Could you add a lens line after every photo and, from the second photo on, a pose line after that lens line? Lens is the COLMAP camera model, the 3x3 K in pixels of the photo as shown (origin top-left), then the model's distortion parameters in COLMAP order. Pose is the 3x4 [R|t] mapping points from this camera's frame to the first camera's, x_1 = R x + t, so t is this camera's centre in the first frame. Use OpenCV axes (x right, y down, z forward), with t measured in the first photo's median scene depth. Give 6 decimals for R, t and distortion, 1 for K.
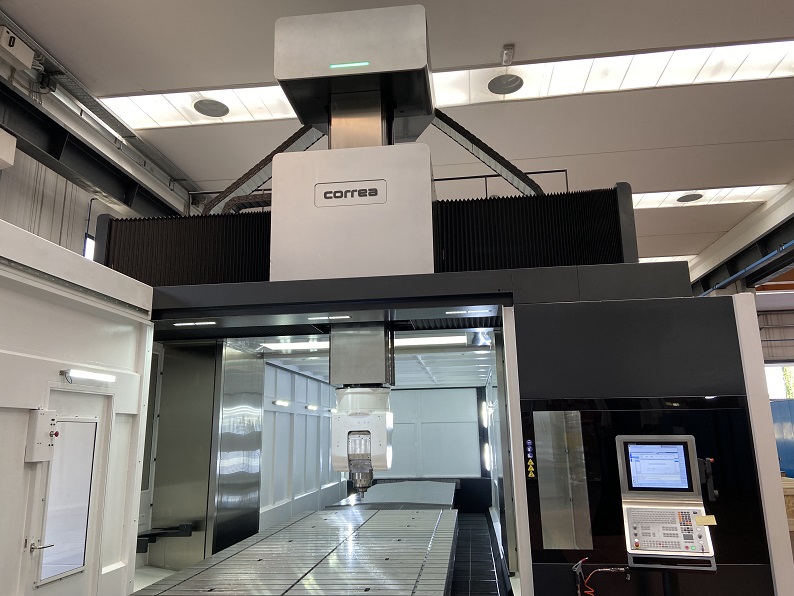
lens RADIAL K [[606.7, 0, 398.0], [0, 606.7, 281.6], [0, 0, 1]] dist [0.043740, -0.004245]
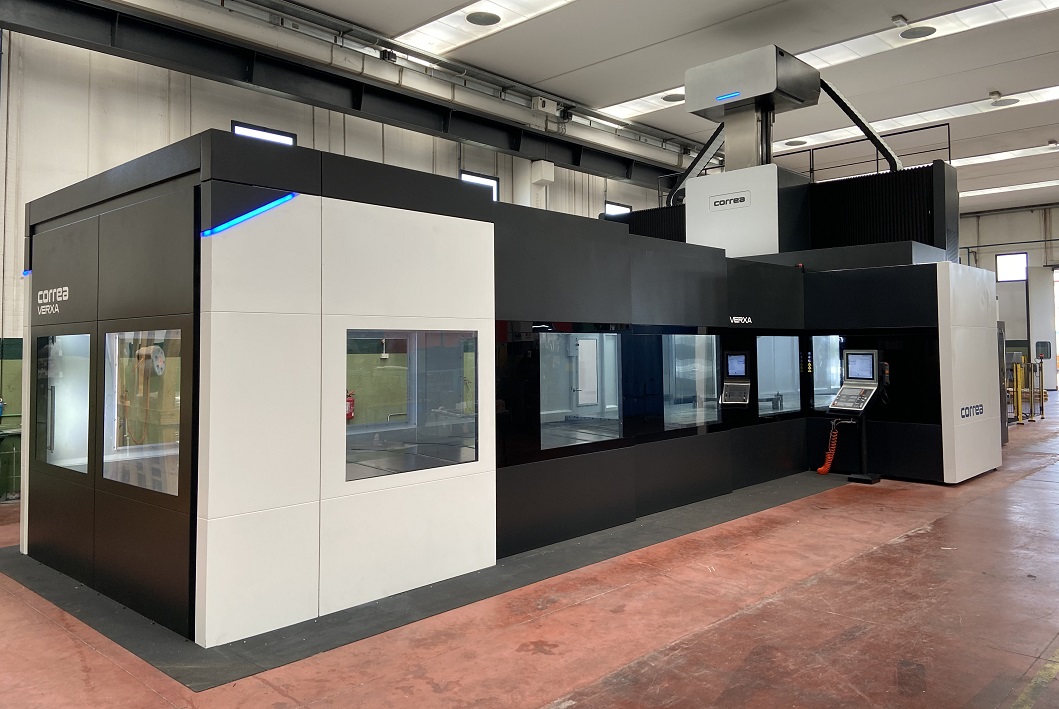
lens RADIAL K [[804.6, 0, 529.0], [0, 804.6, 353.4], [0, 0, 1]] dist [0.000385, 0.000174]
pose [[0.808649, 0.011036, -0.588187, 0.615469], [0.140008, 0.967486, 0.210638, -0.230219], [0.571388, -0.252683, 0.780812, -0.866110]]
